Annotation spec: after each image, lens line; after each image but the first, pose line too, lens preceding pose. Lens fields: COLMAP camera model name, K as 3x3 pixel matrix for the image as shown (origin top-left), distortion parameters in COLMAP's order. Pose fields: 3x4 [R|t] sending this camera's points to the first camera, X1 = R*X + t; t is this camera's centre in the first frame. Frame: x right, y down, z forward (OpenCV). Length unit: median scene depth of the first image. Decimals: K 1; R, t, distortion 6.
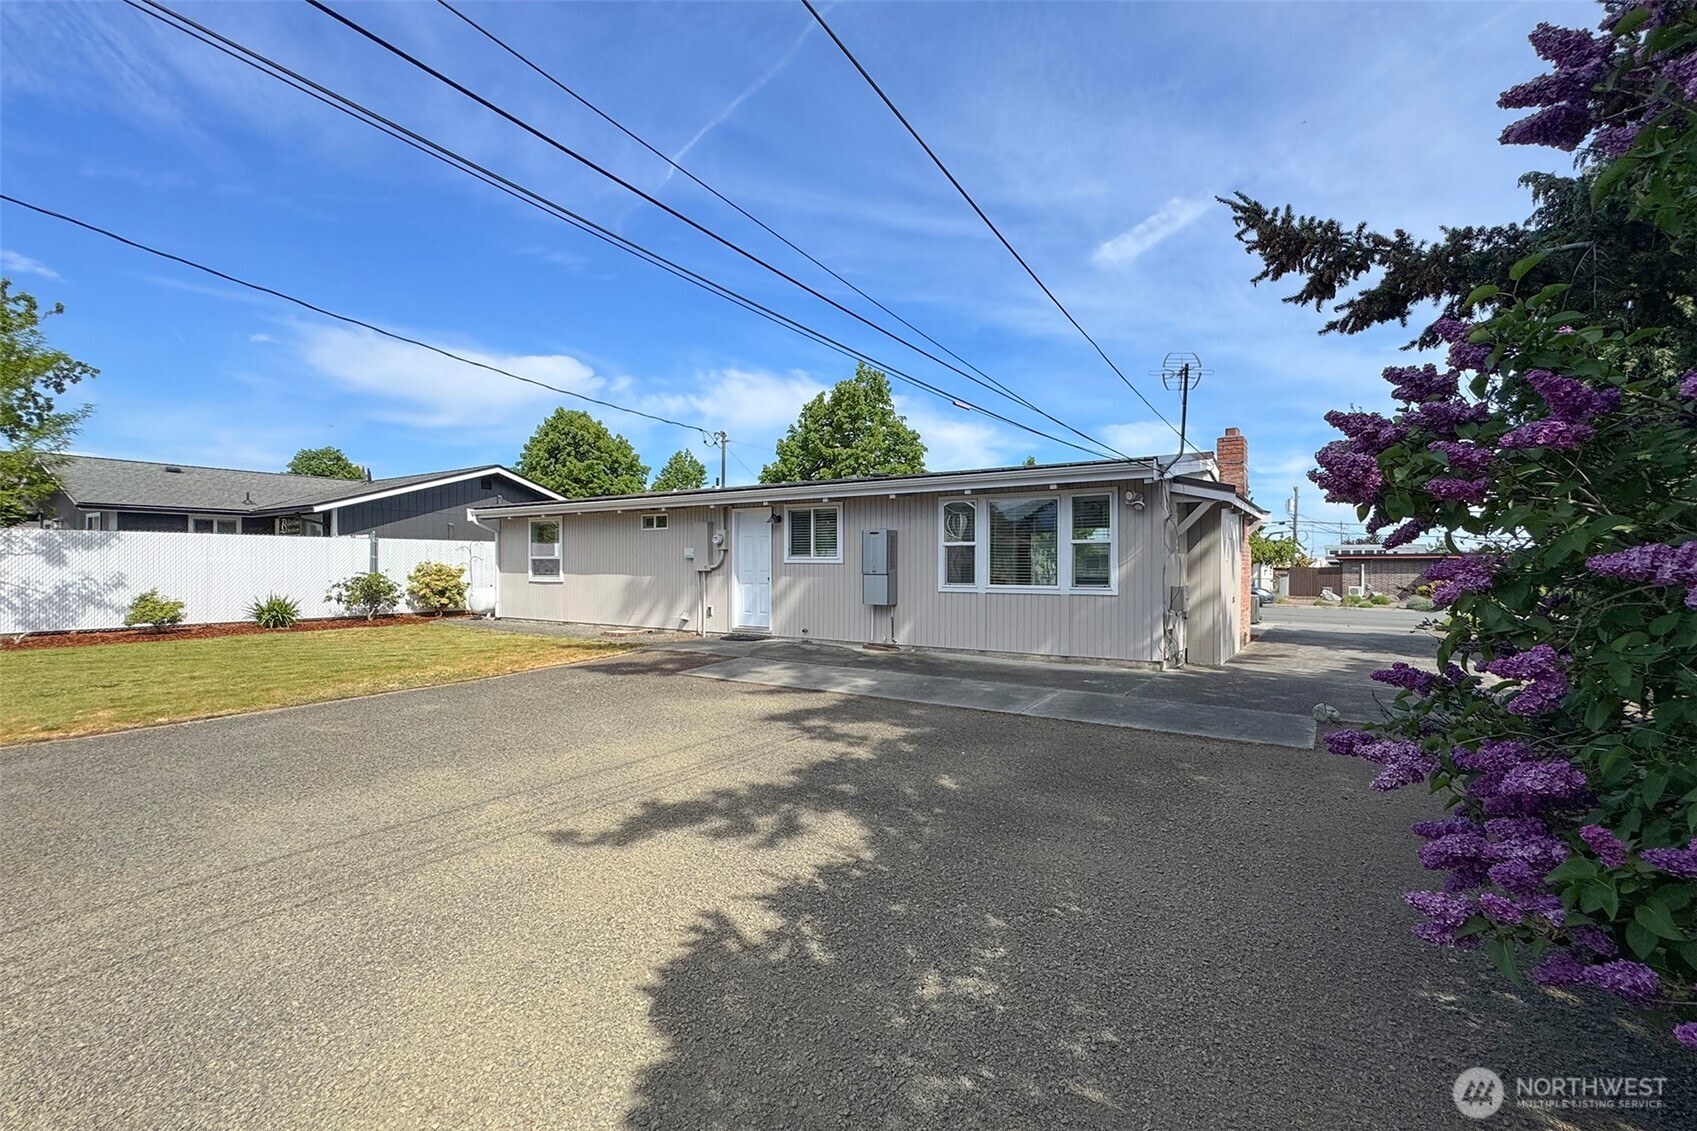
lens RADIAL K [[705.1, 0, 851.0], [0, 705.1, 559.2], [0, 0, 1]] dist [-0.005771, -0.000505]
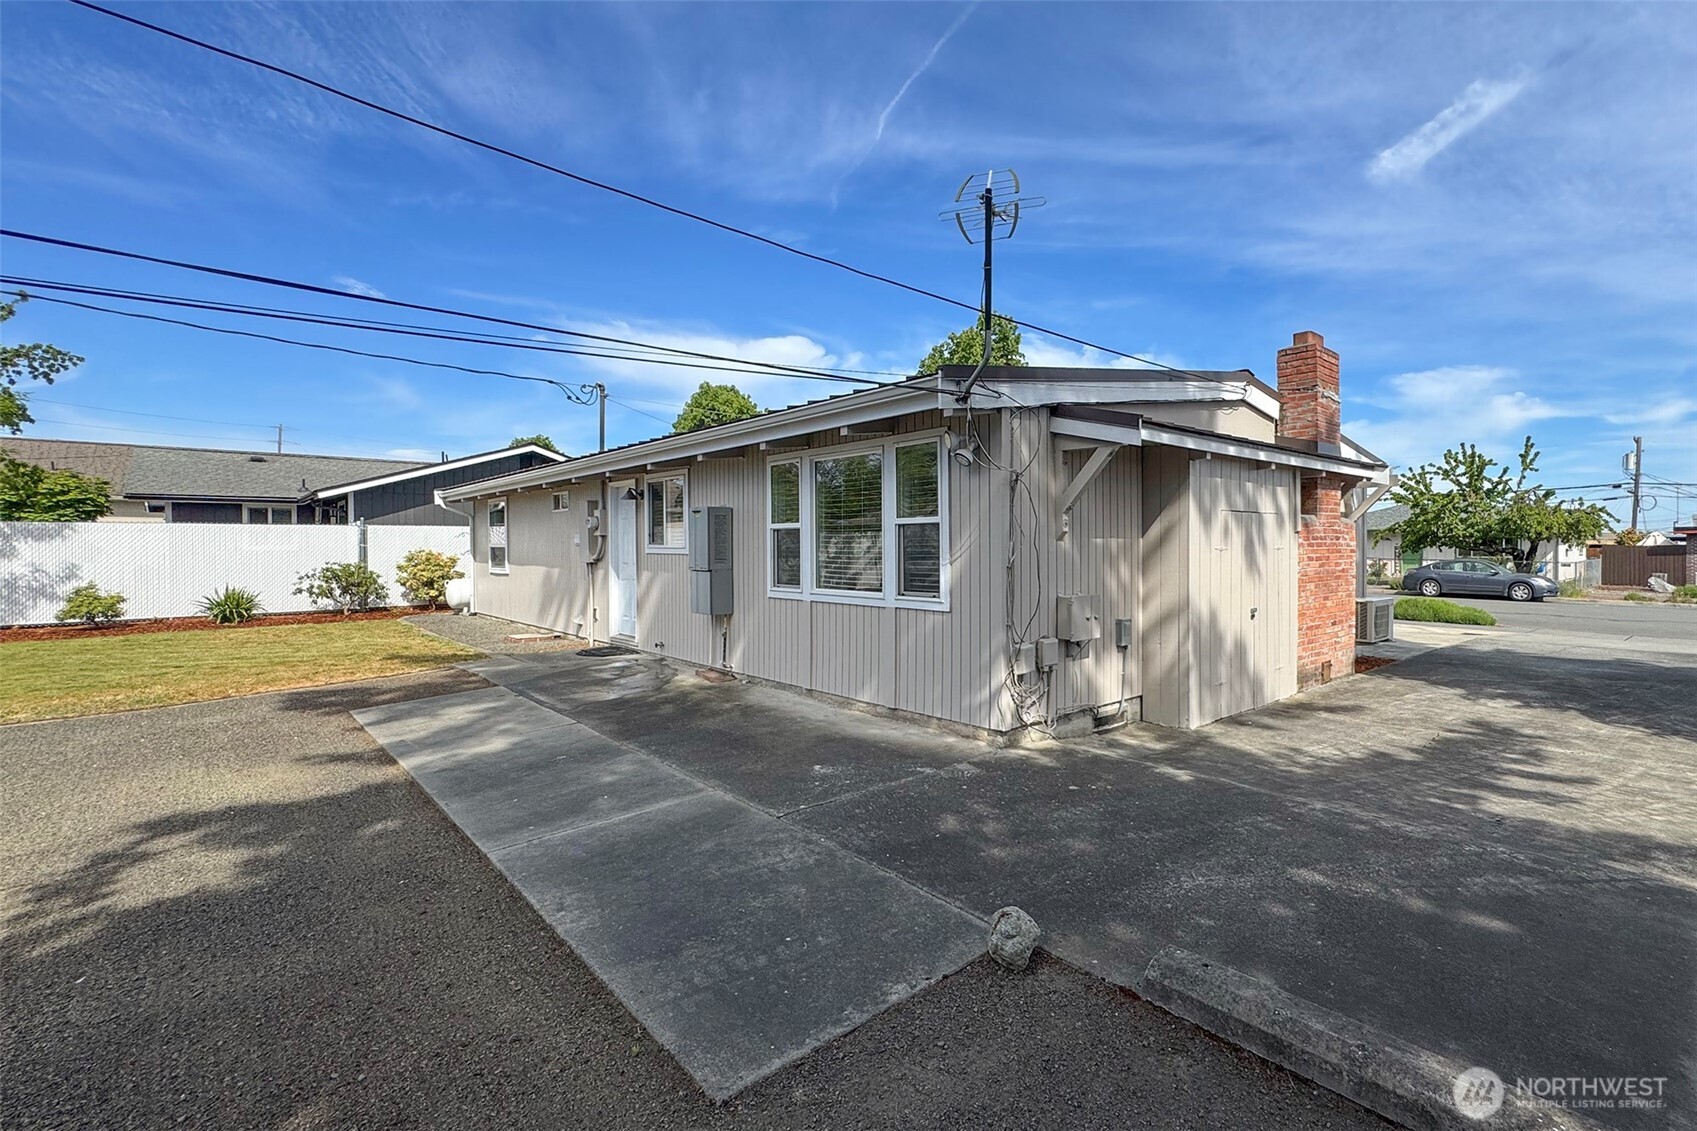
lens RADIAL K [[759.3, 0, 900.6], [0, 759.3, 549.8], [0, 0, 1]] dist [-0.006847, 0.001065]
pose [[0.974671, -0.005691, -0.223571, 0.281435], [0.008951, 0.999868, 0.013569, -0.005417], [0.223464, -0.015227, 0.974593, 0.219769]]
